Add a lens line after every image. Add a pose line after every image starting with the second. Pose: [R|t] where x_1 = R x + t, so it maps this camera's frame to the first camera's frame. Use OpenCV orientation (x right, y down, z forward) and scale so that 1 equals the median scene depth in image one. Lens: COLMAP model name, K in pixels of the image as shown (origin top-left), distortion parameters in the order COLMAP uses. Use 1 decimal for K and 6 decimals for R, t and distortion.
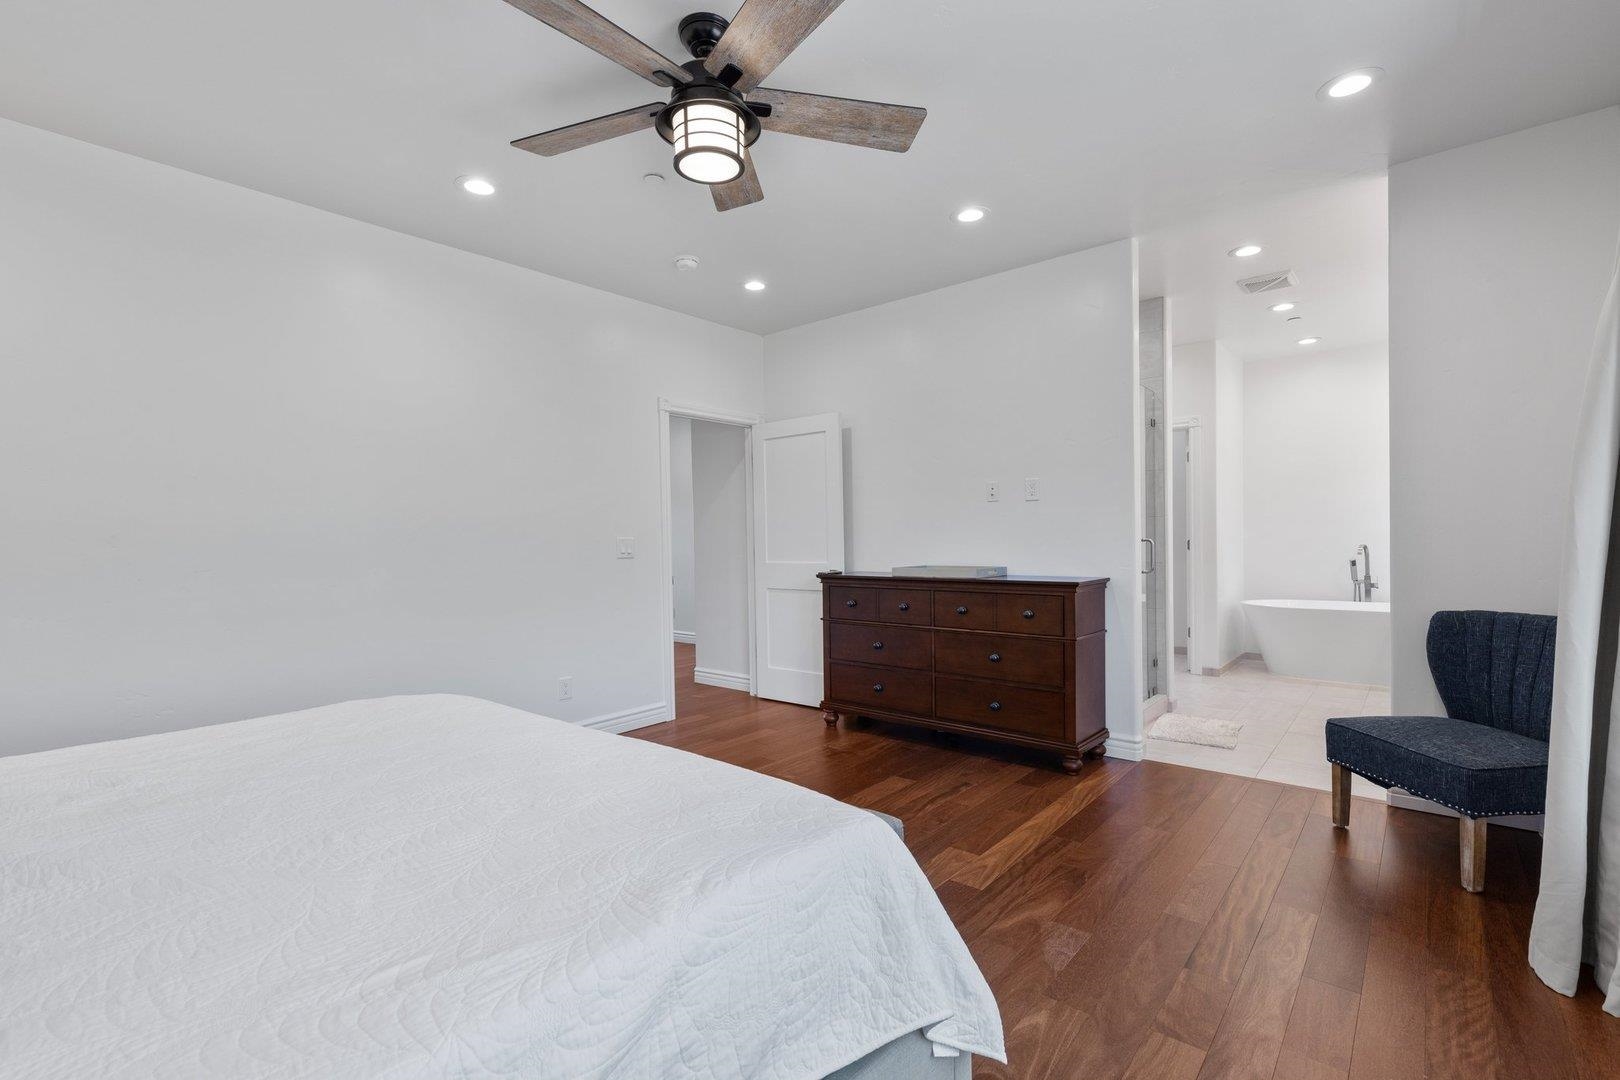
lens RADIAL K [[732.5, 0, 806.0], [0, 732.5, 541.8], [0, 0, 1]] dist [-0.002492, -0.000366]
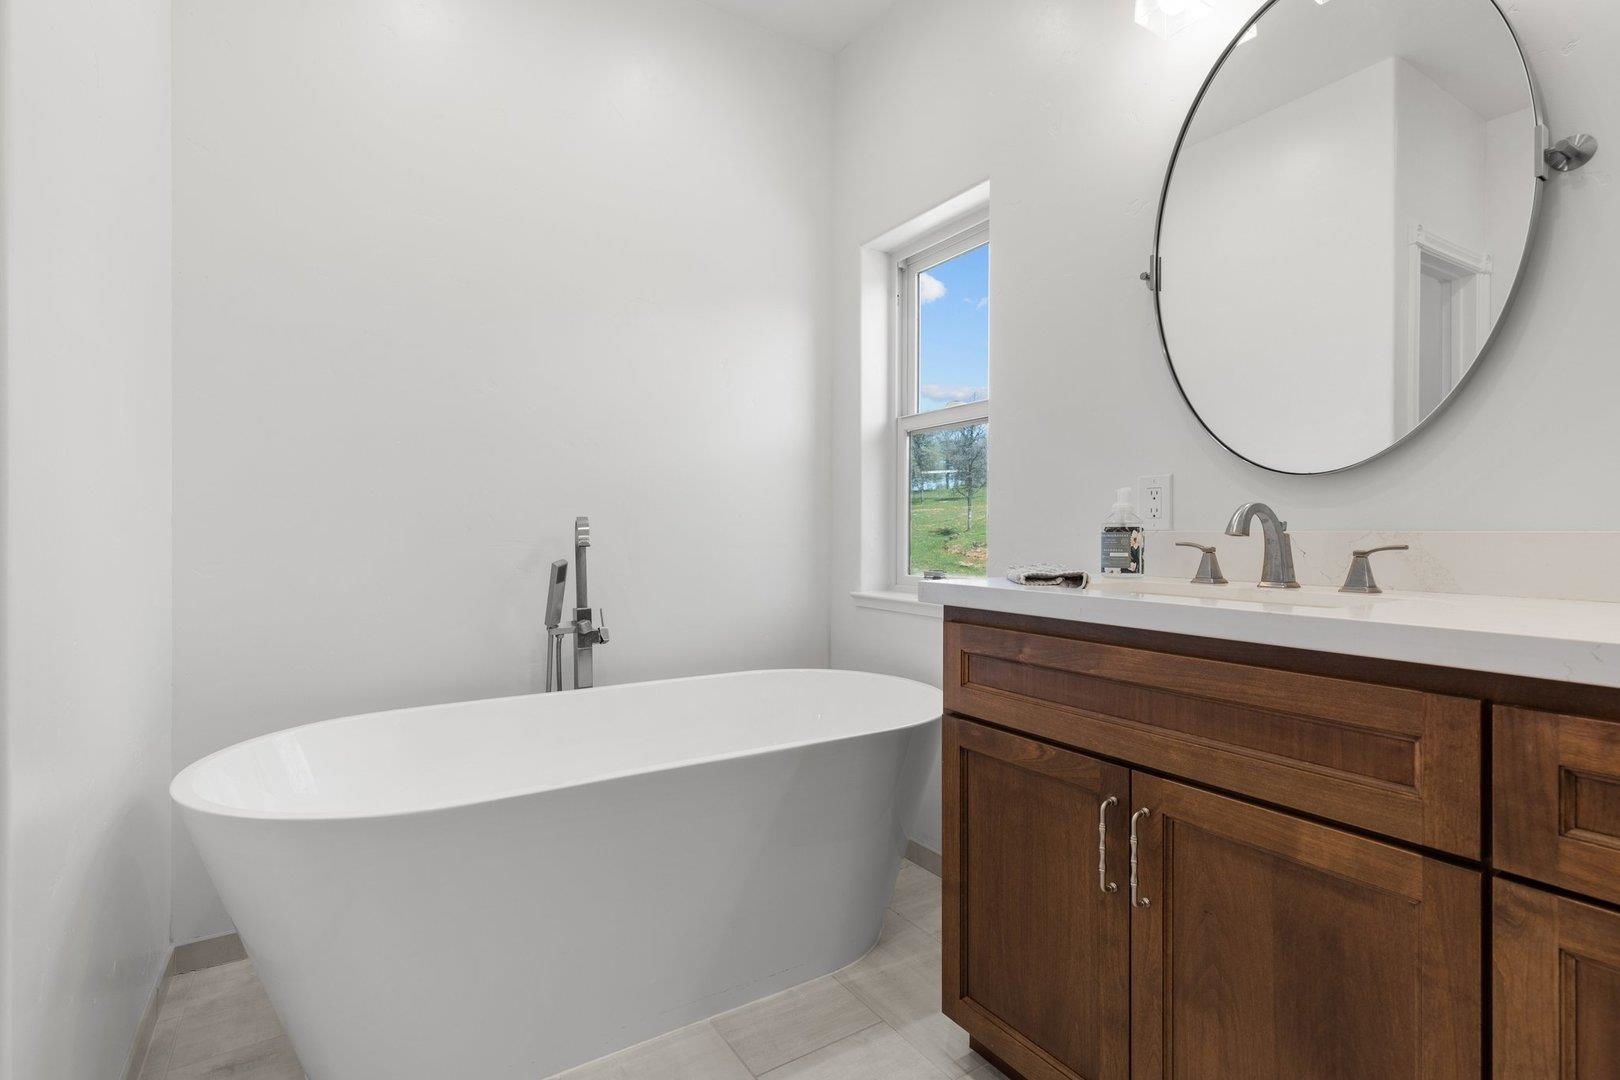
lens RADIAL K [[757.6, 0, 807.8], [0, 757.6, 533.8], [0, 0, 1]] dist [0.005429, -0.000790]
pose [[0.291586, 0.012709, 0.956460, 0.460069], [0.000014, 0.999912, -0.013291, 0.016141], [-0.956545, 0.003889, 0.291560, 0.797665]]
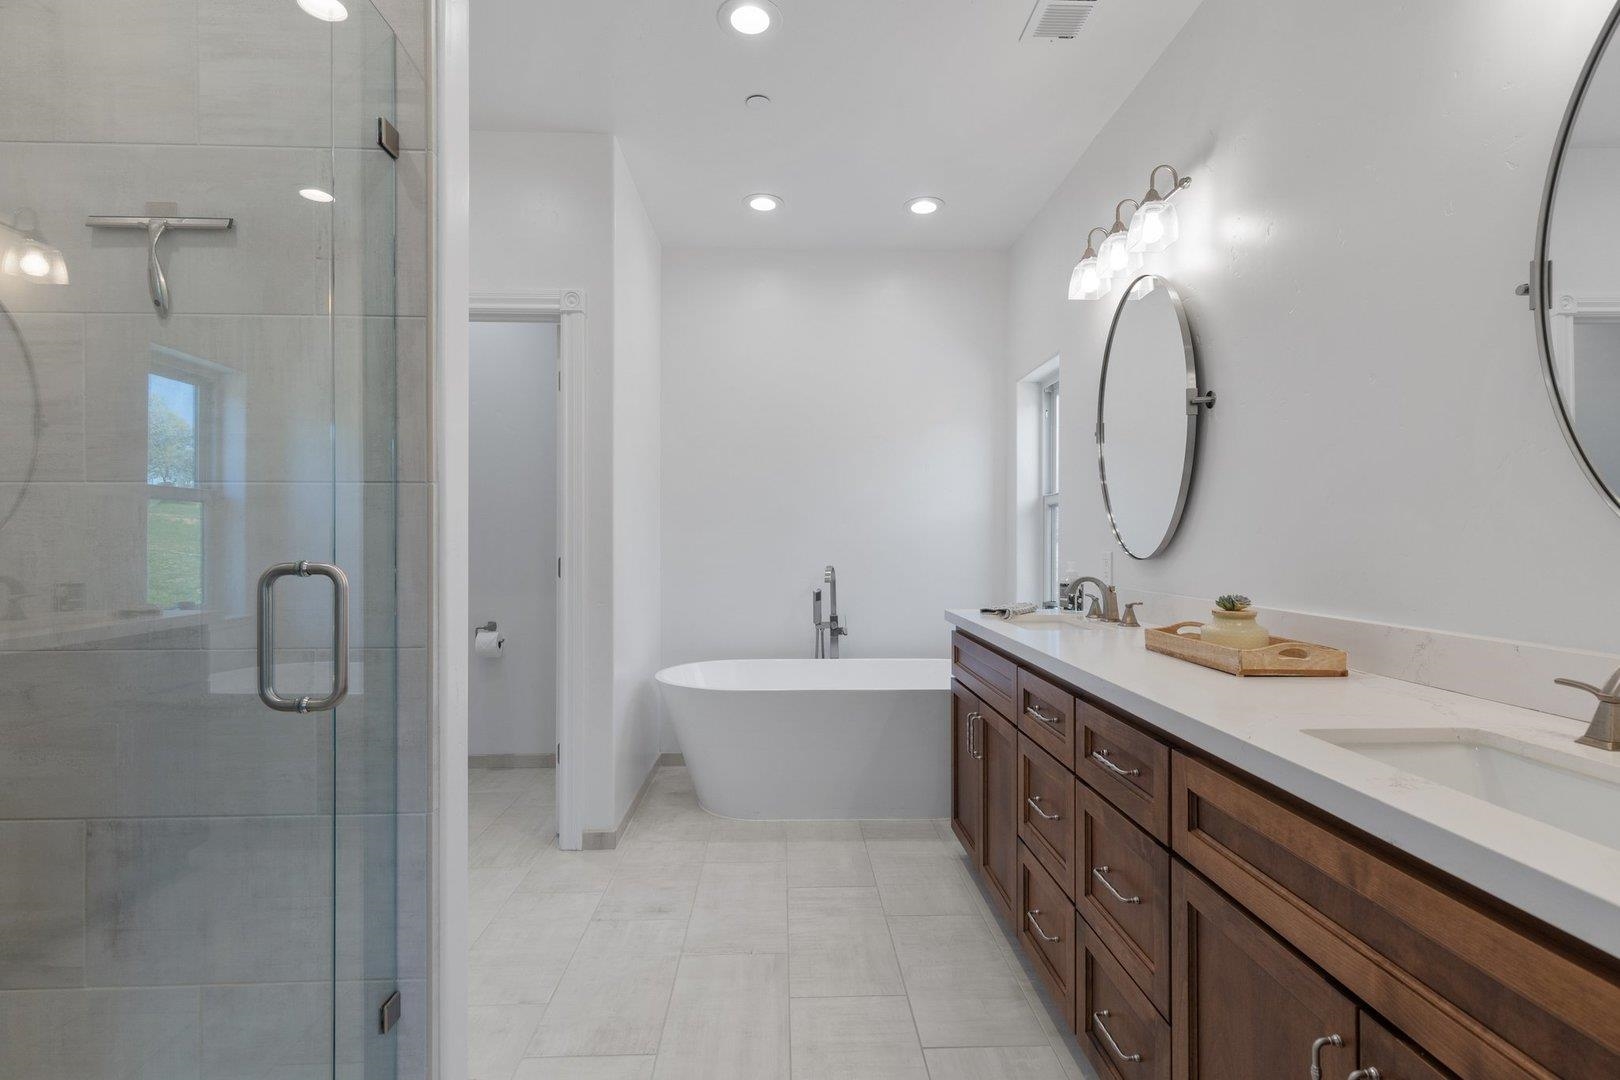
lens RADIAL K [[732.5, 0, 806.0], [0, 732.5, 541.8], [0, 0, 1]] dist [-0.002492, -0.000366]
pose [[0.734351, 0.015073, 0.678602, 0.325881], [-0.005730, 0.999855, -0.016007, -0.006383], [-0.678745, 0.007867, 0.734332, 0.557621]]
